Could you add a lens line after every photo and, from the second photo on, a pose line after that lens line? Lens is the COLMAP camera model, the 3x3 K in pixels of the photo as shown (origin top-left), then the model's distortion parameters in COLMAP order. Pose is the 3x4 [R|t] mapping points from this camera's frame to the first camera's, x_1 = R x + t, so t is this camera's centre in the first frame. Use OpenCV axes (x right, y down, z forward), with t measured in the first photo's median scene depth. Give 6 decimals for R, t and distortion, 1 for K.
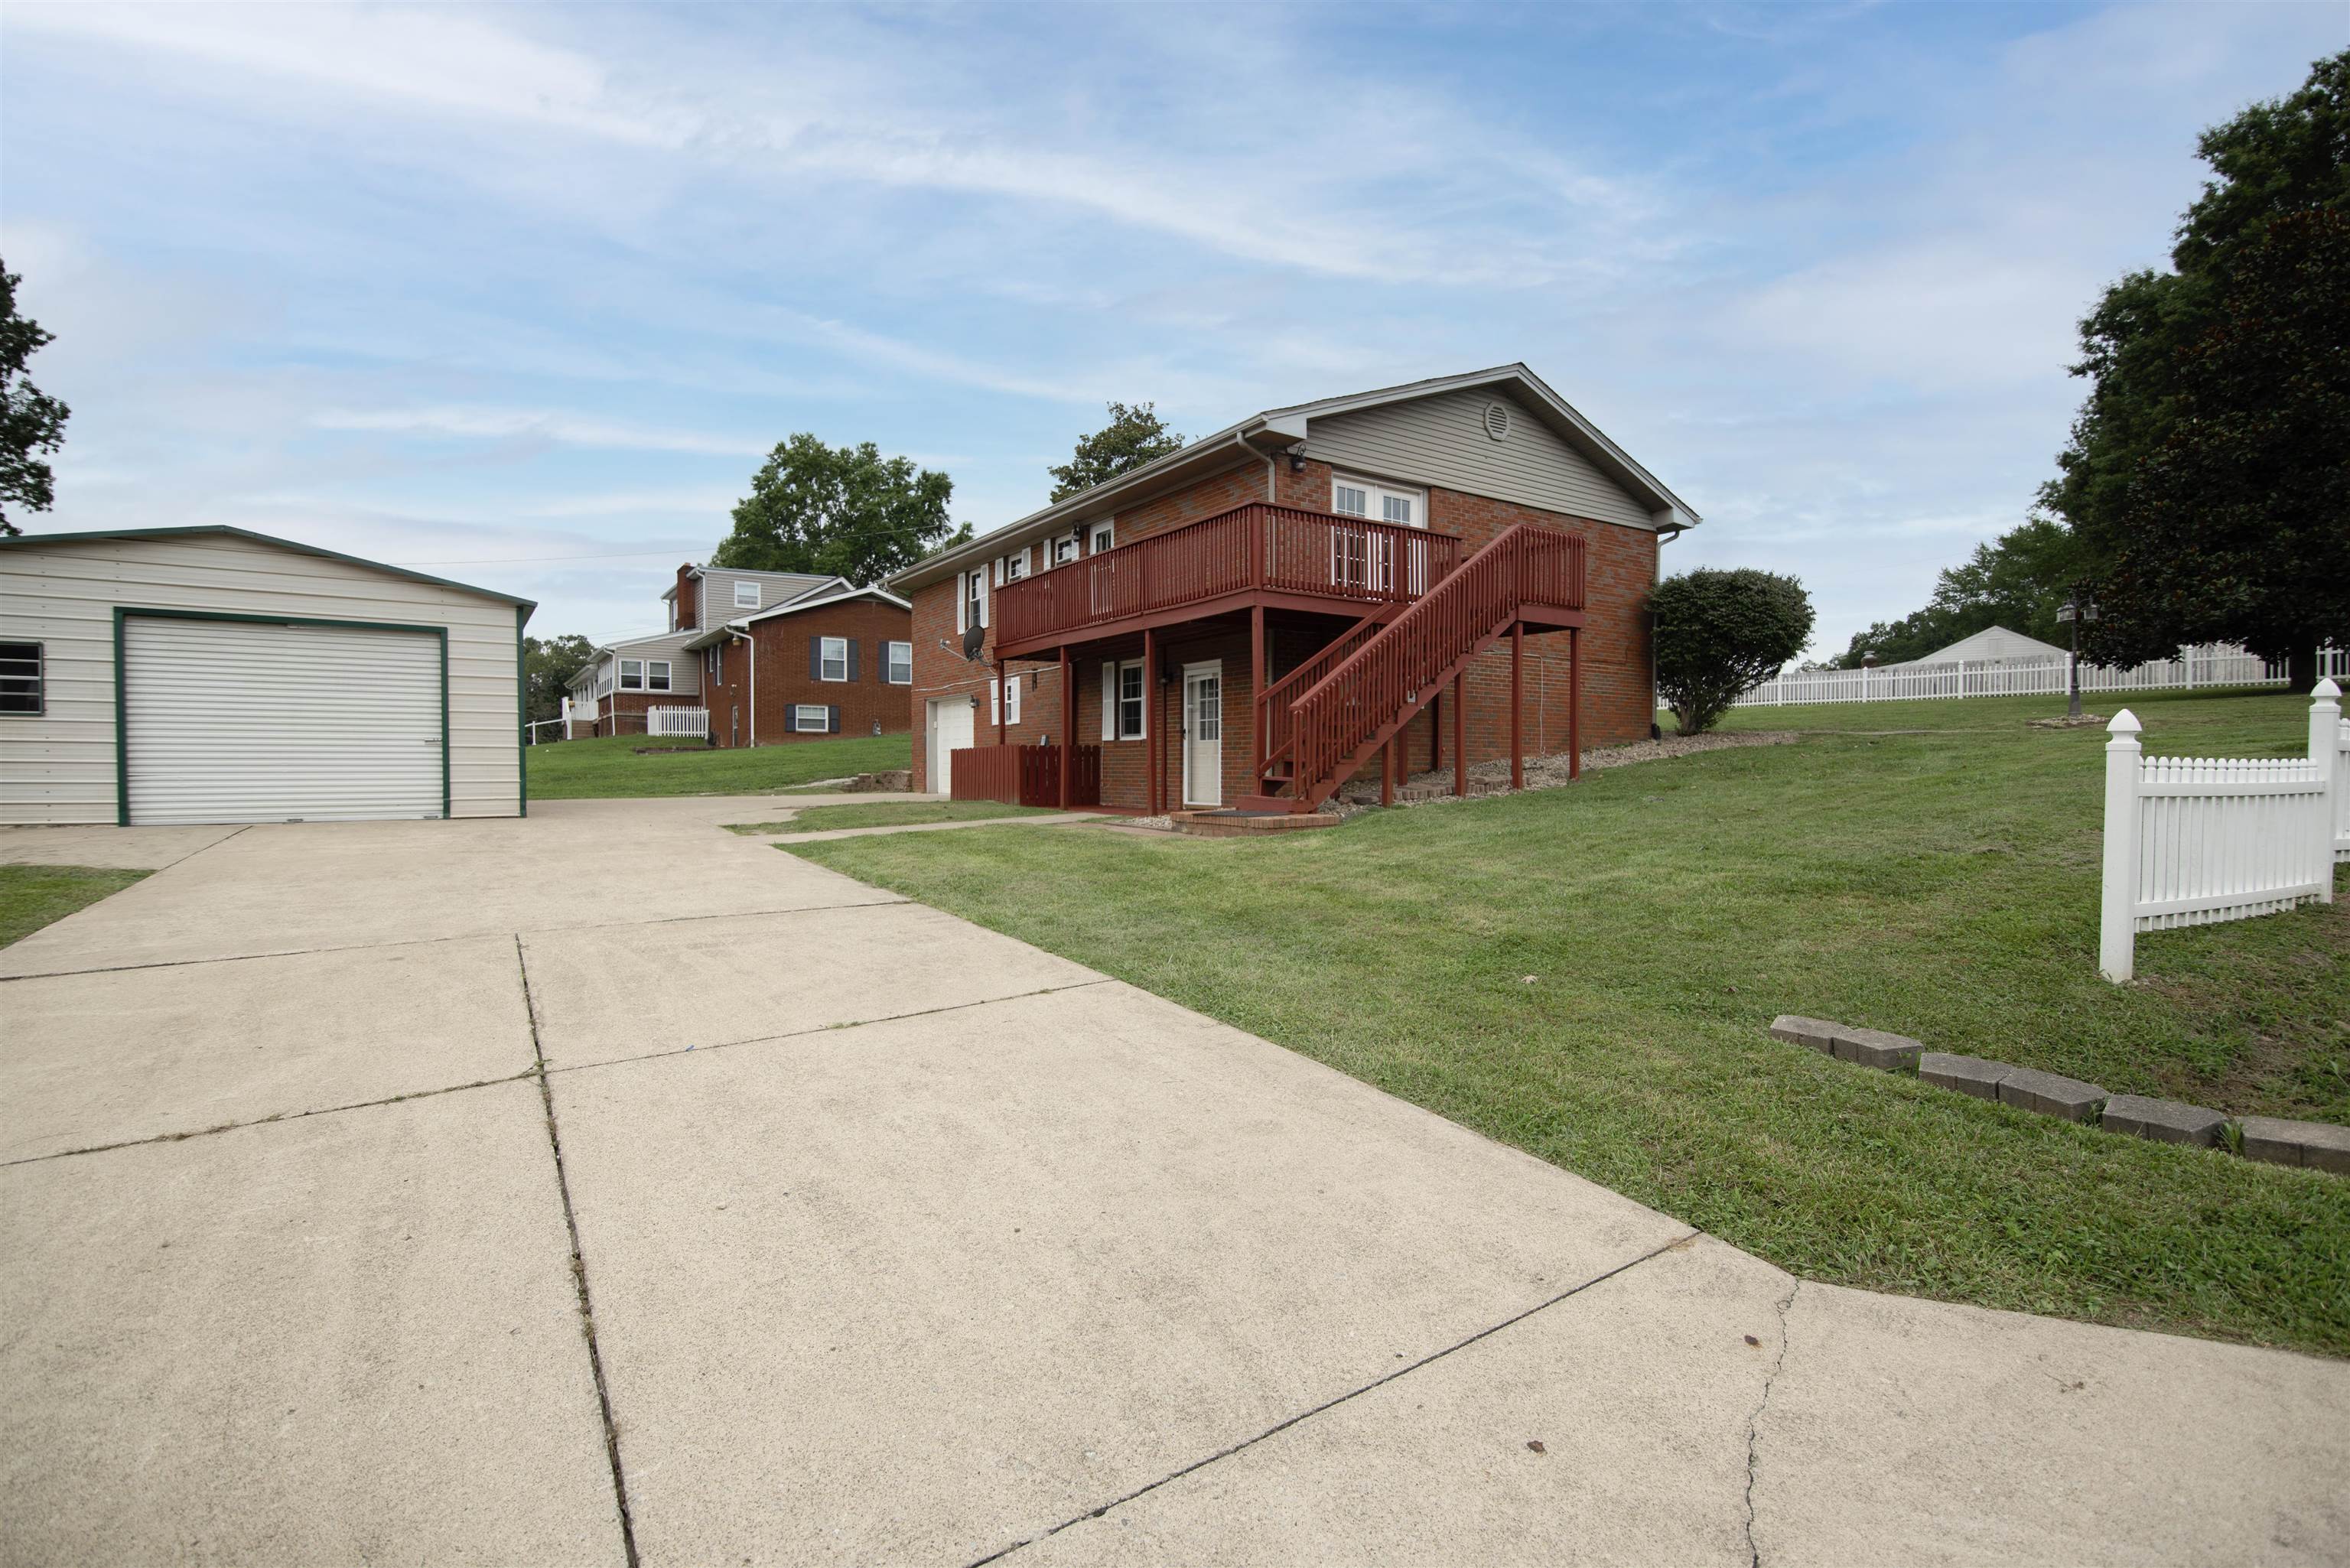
lens RADIAL K [[1071.2, 0, 1173.6], [0, 1071.2, 790.4], [0, 0, 1]] dist [-0.020346, 0.001346]
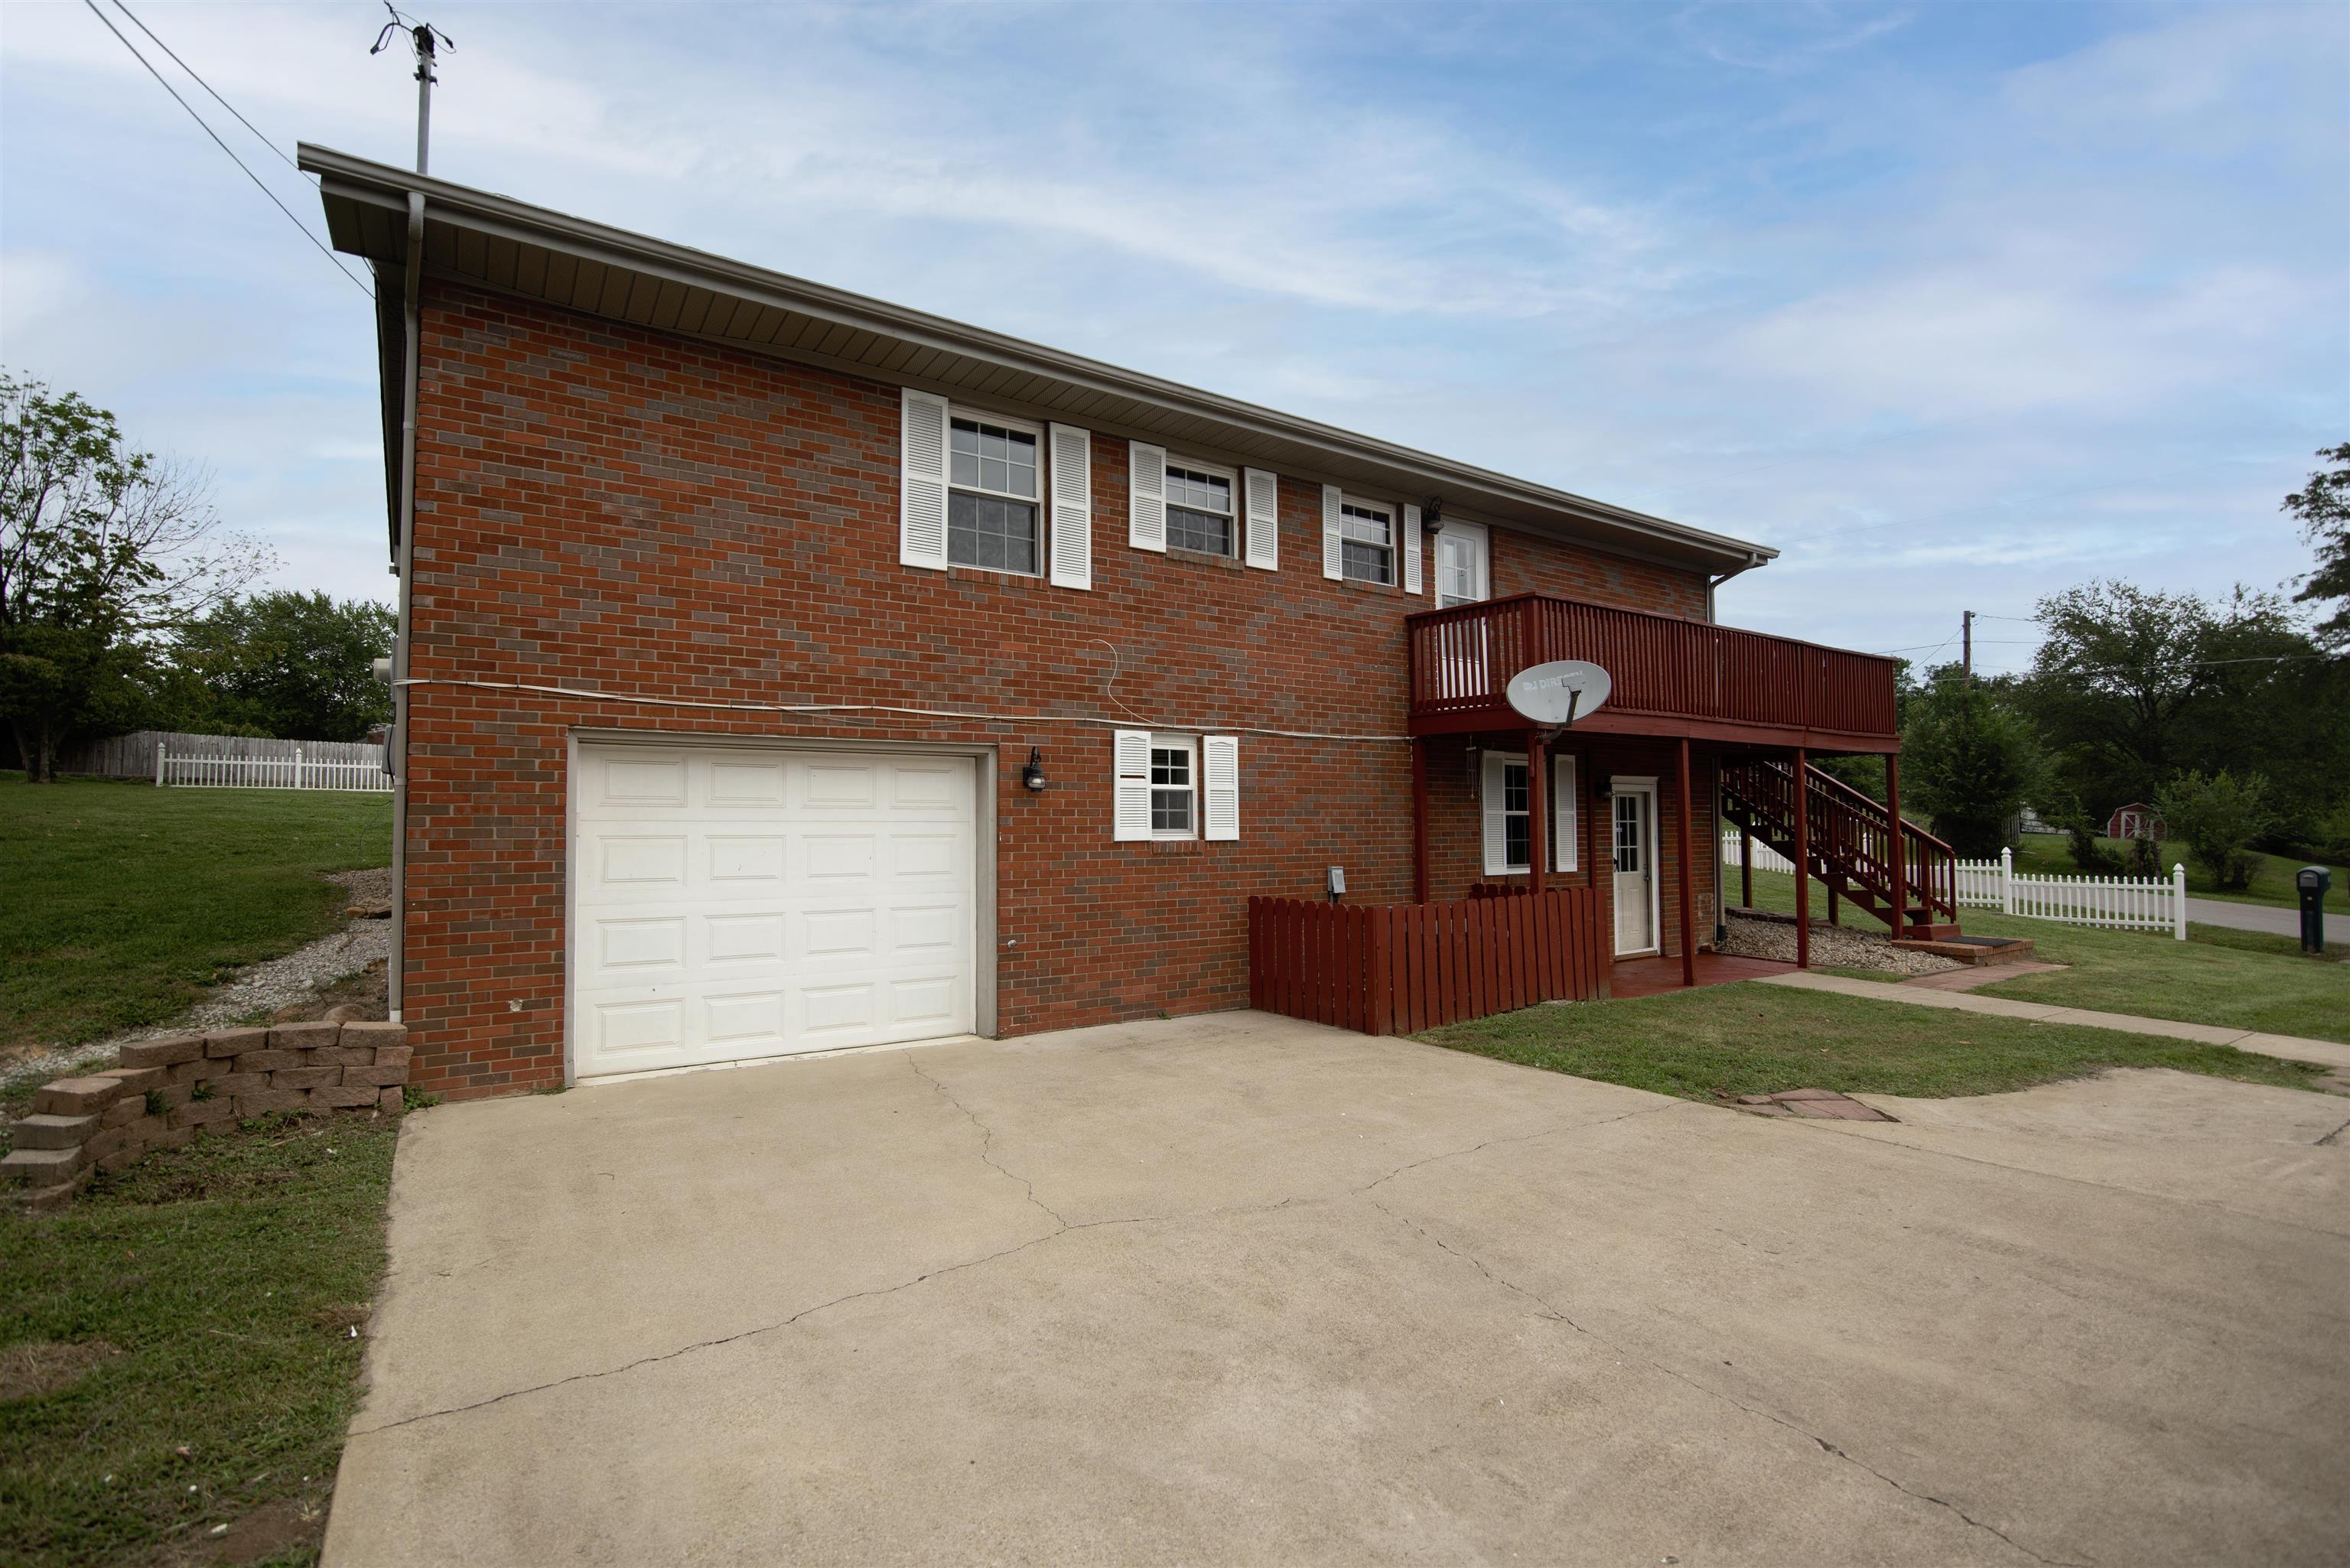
lens RADIAL K [[1071.2, 0, 1173.6], [0, 1071.2, 790.4], [0, 0, 1]] dist [-0.020346, 0.001346]
pose [[-0.000056, 0.039156, 0.999233, -0.692936], [0.026180, 0.998891, -0.039141, -0.075966], [-0.999657, 0.026157, -0.001081, 1.187749]]
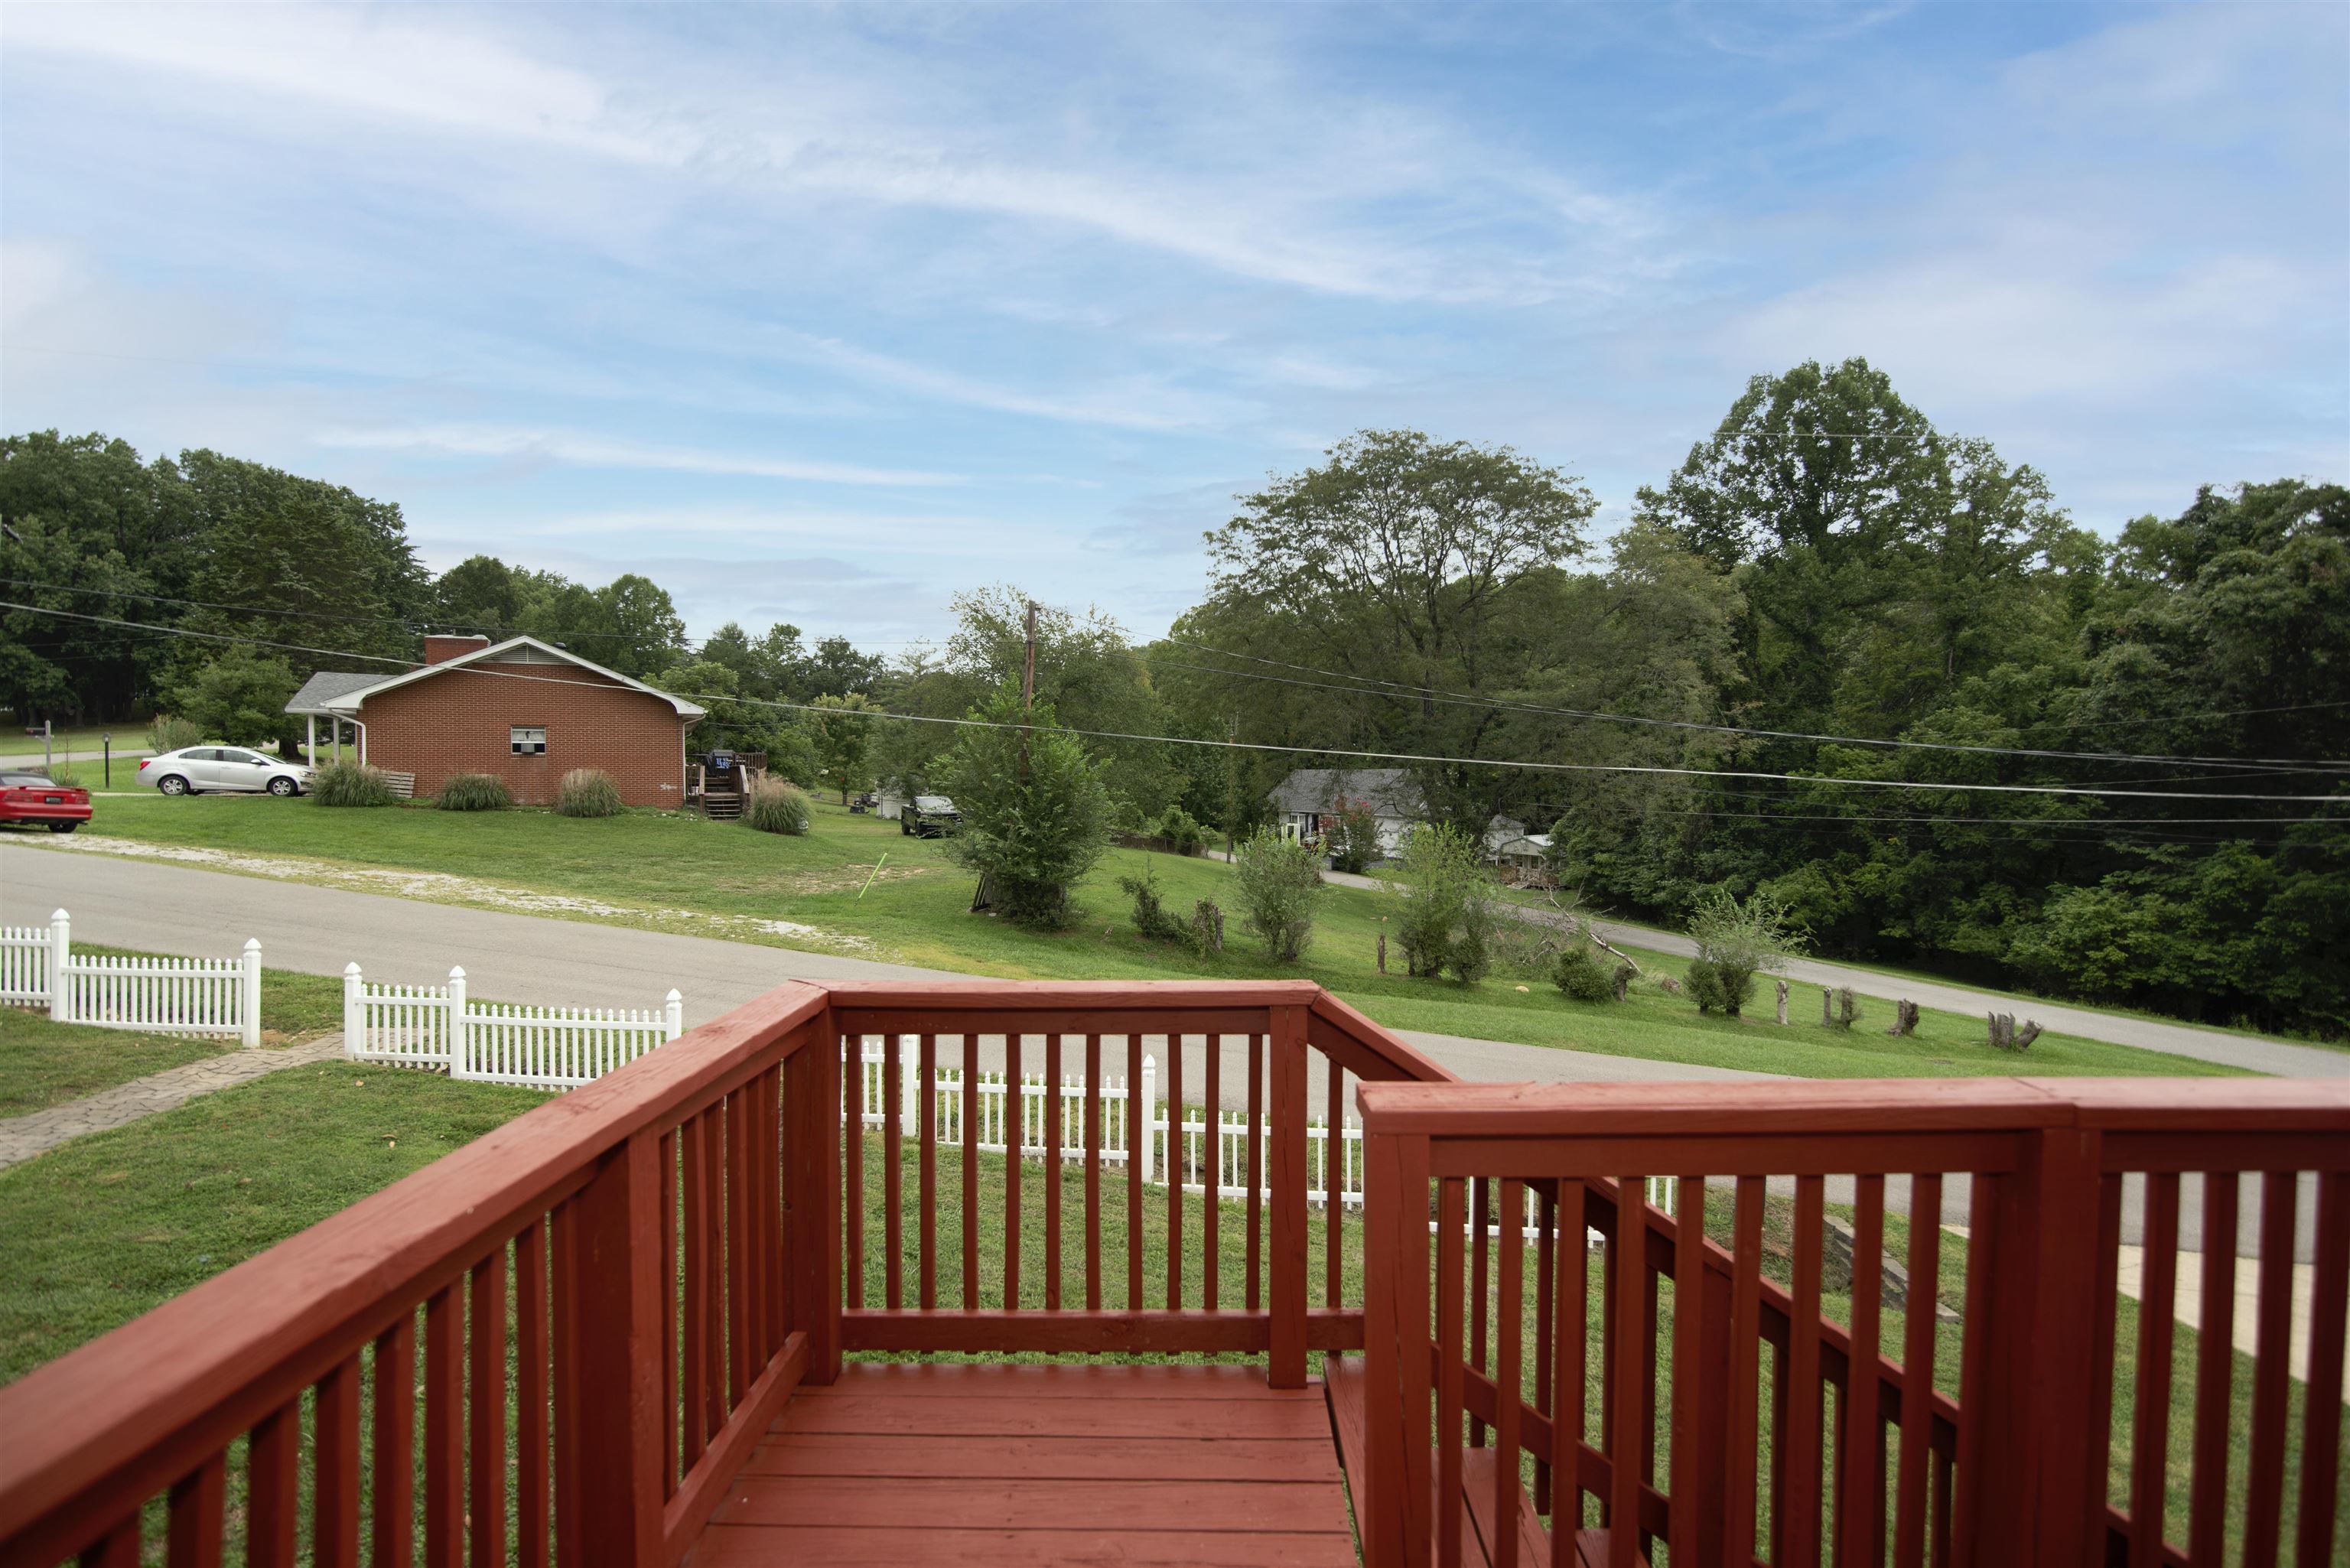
lens RADIAL K [[1071.2, 0, 1173.6], [0, 1071.2, 790.4], [0, 0, 1]] dist [-0.020346, 0.001346]
pose [[-0.822235, -0.008700, 0.569081, -0.550223], [0.012402, 0.999372, 0.033198, -0.099728], [-0.569012, 0.034355, -0.821611, 1.133705]]
